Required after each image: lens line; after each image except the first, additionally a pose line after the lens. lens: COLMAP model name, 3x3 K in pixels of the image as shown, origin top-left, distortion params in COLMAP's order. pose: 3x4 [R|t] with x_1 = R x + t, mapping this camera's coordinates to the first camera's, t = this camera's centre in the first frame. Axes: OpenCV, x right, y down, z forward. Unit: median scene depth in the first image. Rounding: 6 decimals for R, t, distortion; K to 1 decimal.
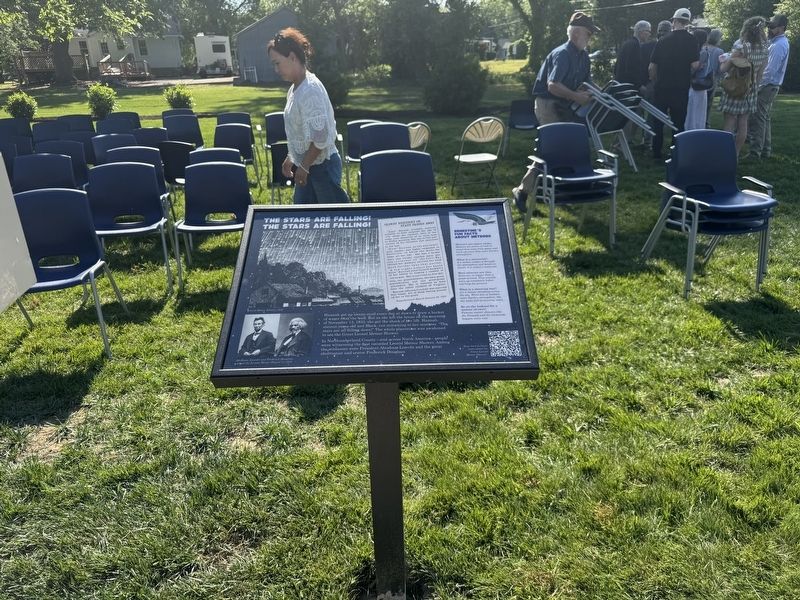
lens RADIAL K [[569.7, 0, 380.4], [0, 569.7, 304.7], [0, 0, 1]] dist [0.023139, -0.043700]
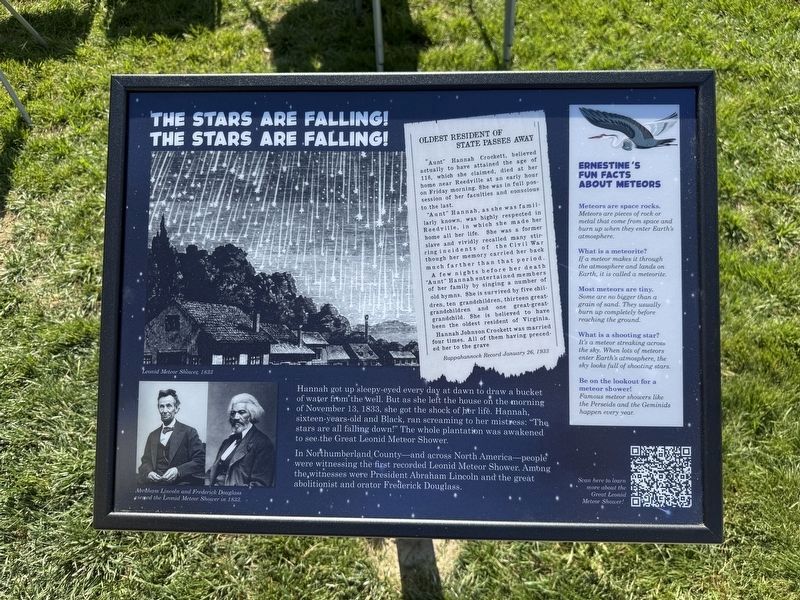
lens RADIAL K [[569.7, 0, 380.4], [0, 569.7, 304.7], [0, 0, 1]] dist [0.023139, -0.043700]
pose [[0.999967, -0.000026, -0.008069, -0.021182], [0.004536, 0.828870, 0.559423, -0.305168], [0.006673, -0.559442, 0.828843, 0.604117]]
